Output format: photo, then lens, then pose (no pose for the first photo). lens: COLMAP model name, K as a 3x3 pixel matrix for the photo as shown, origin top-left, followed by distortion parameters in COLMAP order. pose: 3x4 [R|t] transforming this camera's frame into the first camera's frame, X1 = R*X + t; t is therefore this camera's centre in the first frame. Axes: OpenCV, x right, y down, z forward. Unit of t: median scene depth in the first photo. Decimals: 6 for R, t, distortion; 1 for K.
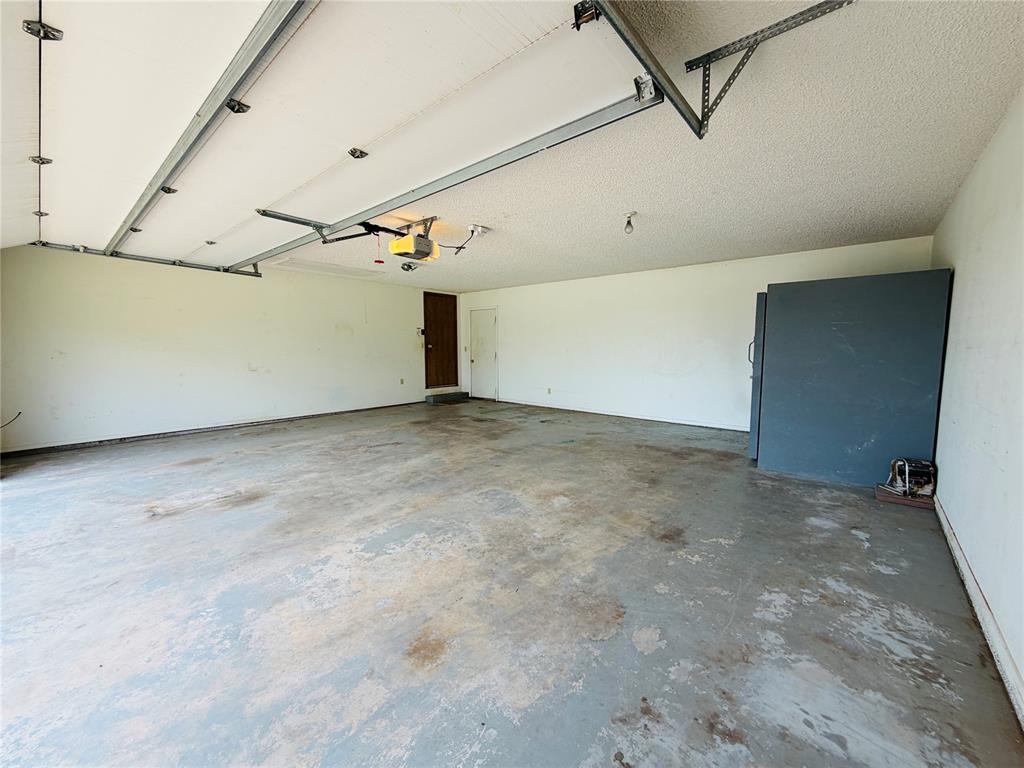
lens RADIAL K [[408.6, 0, 512.2], [0, 408.6, 385.1], [0, 0, 1]] dist [-0.000154, 0.000058]
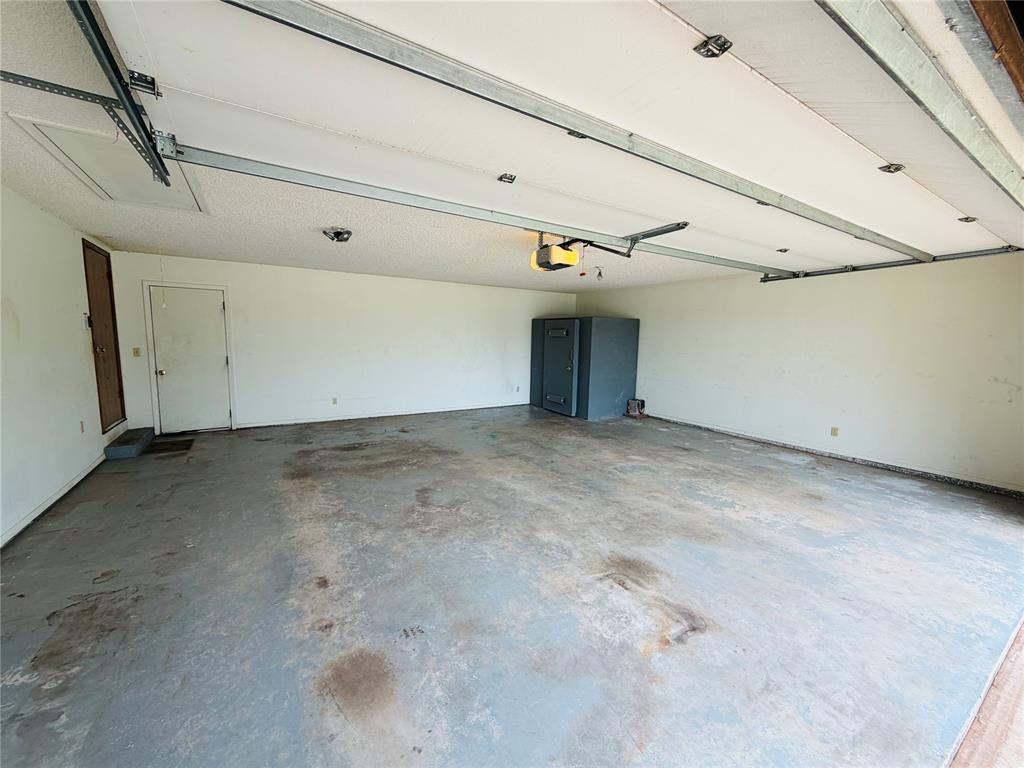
lens RADIAL K [[408.6, 0, 511.5], [0, 408.6, 383.6], [0, 0, 1]] dist [-0.000154, 0.000058]
pose [[0.289415, -0.101994, 0.951754, -1.434954], [0.075360, 0.993649, 0.083568, -0.153412], [-0.954233, 0.047538, 0.295263, 0.977229]]
